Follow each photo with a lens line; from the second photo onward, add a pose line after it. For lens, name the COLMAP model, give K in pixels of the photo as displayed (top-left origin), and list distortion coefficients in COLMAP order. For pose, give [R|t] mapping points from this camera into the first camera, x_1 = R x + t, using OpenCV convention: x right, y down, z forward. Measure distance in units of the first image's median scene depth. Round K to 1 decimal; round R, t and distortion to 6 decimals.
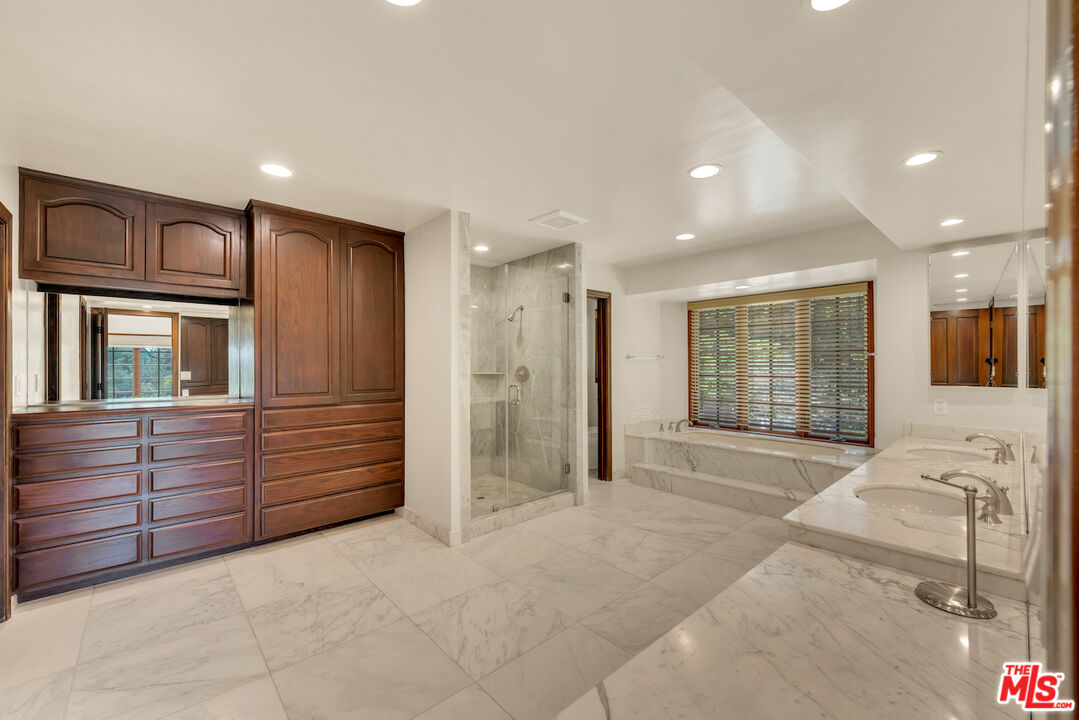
lens RADIAL K [[439.6, 0, 532.2], [0, 439.6, 363.8], [0, 0, 1]] dist [-0.001003, -0.000117]
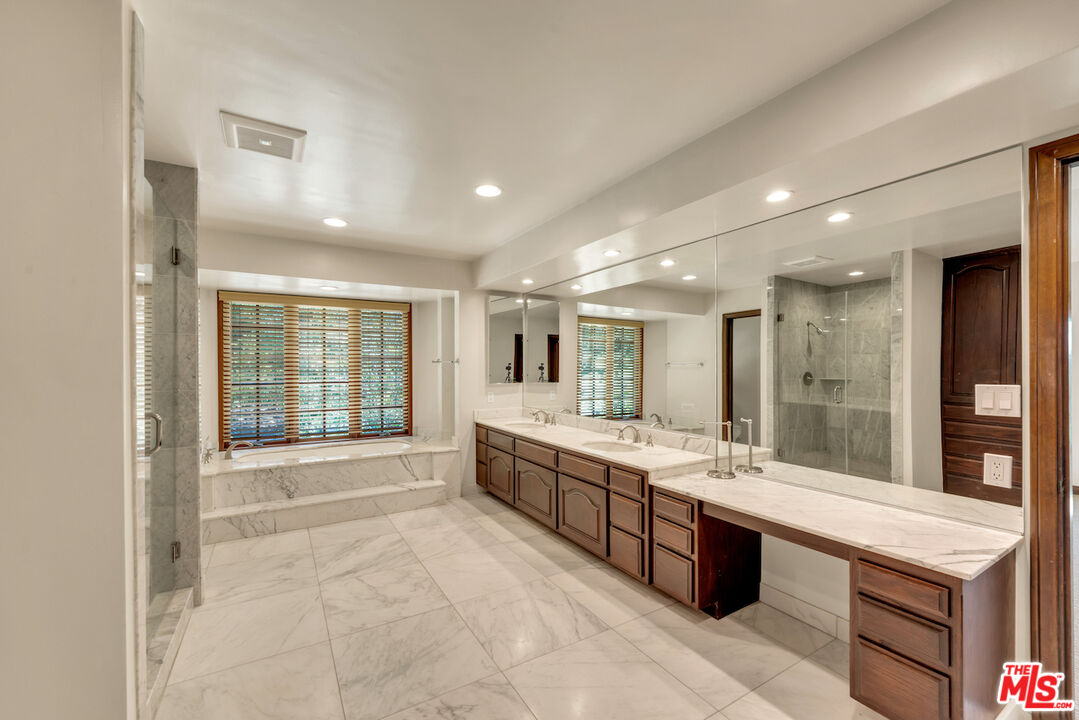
lens RADIAL K [[432.6, 0, 536.9], [0, 432.6, 369.6], [0, 0, 1]] dist [0.000186, 0.000031]
pose [[0.194232, -0.002444, 0.980953, -0.354937], [0.004964, 0.999987, 0.001509, 0.000494], [-0.980943, 0.004576, 0.194241, 0.388138]]
